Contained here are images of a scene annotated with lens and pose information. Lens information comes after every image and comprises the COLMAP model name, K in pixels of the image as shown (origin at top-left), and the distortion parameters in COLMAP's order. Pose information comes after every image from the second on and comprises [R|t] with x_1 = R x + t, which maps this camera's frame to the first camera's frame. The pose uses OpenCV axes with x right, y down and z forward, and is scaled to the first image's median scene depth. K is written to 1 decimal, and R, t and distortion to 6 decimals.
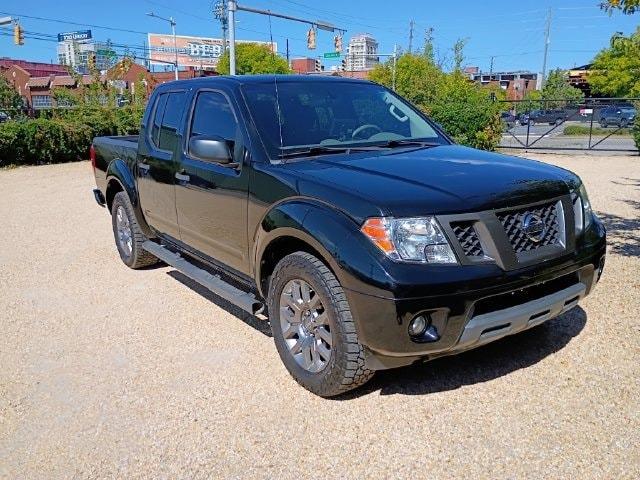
lens RADIAL K [[552.5, 0, 325.4], [0, 552.5, 243.9], [0, 0, 1]] dist [0.063635, -0.090227]
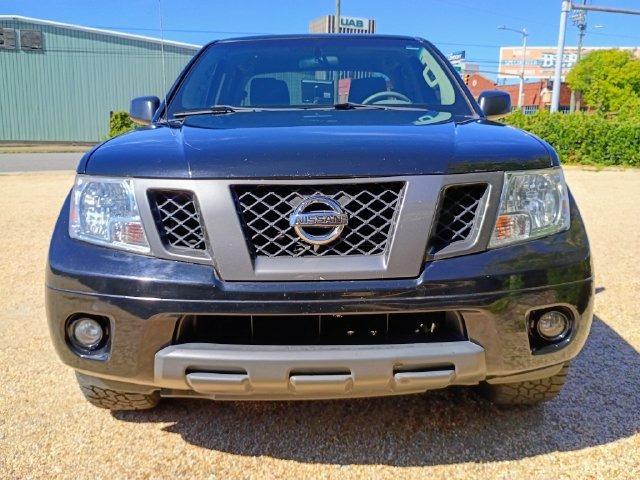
lens RADIAL K [[552.5, 0, 324.3], [0, 552.5, 240.2], [0, 0, 1]] dist [0.063635, -0.090227]
pose [[0.815284, 0.124301, -0.565563, 0.051585], [-0.143468, 0.989597, 0.010680, -0.001275], [0.561007, 0.072433, 0.824636, 0.037987]]
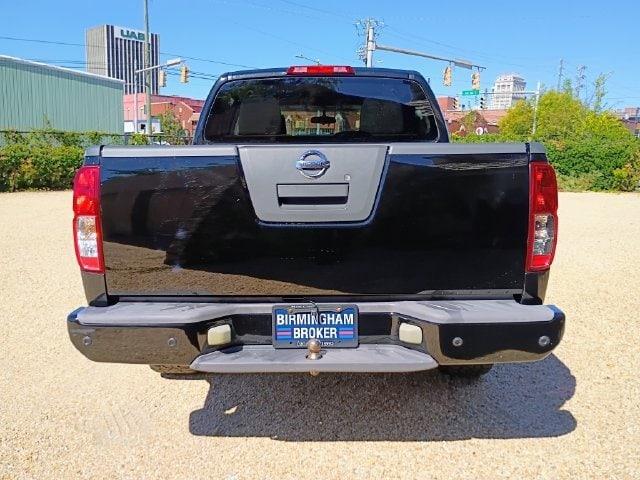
lens RADIAL K [[552.5, 0, 323.3], [0, 552.5, 245.8], [0, 0, 1]] dist [0.063635, -0.090227]
pose [[0.969307, 0.068022, -0.236256, 0.013064], [-0.082547, 0.995223, -0.052132, 0.008095], [0.231581, 0.070034, 0.970291, -0.009602]]
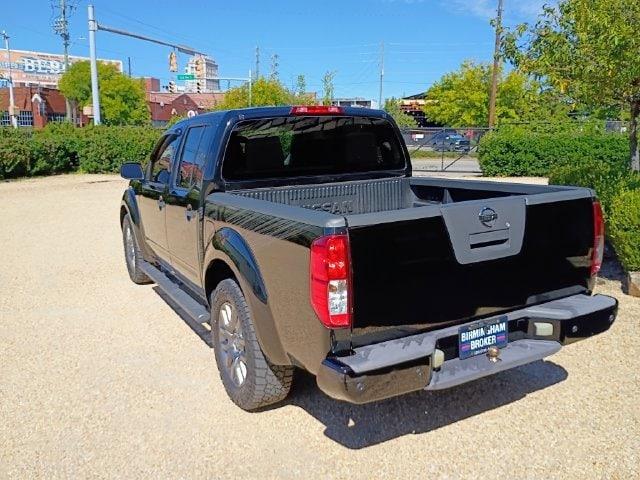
lens RADIAL K [[552.5, 0, 323.1], [0, 552.5, 246.3], [0, 0, 1]] dist [0.063635, -0.090227]
pose [[0.963112, -0.042392, 0.265741, -0.039037], [0.051093, 0.998358, -0.025914, 0.002242], [-0.264206, 0.038536, 0.963696, -0.020761]]
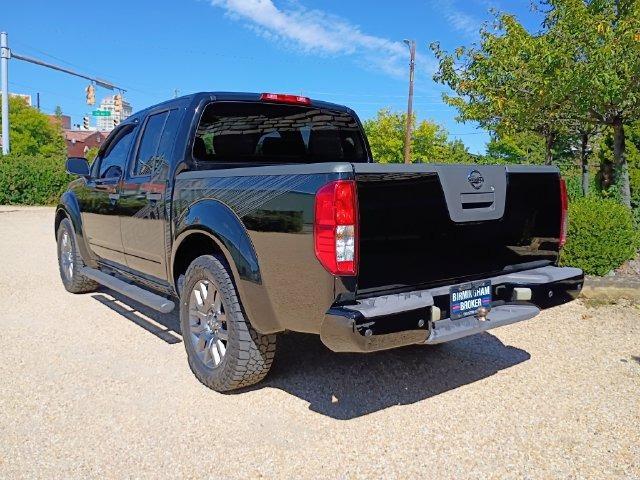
lens RADIAL K [[552.5, 0, 320.3], [0, 552.5, 249.1], [0, 0, 1]] dist [0.063635, -0.090227]
pose [[0.914514, -0.016583, 0.404215, -0.048262], [0.059512, 0.993804, -0.093871, 0.012374], [-0.400153, 0.109902, 0.909834, -0.015941]]
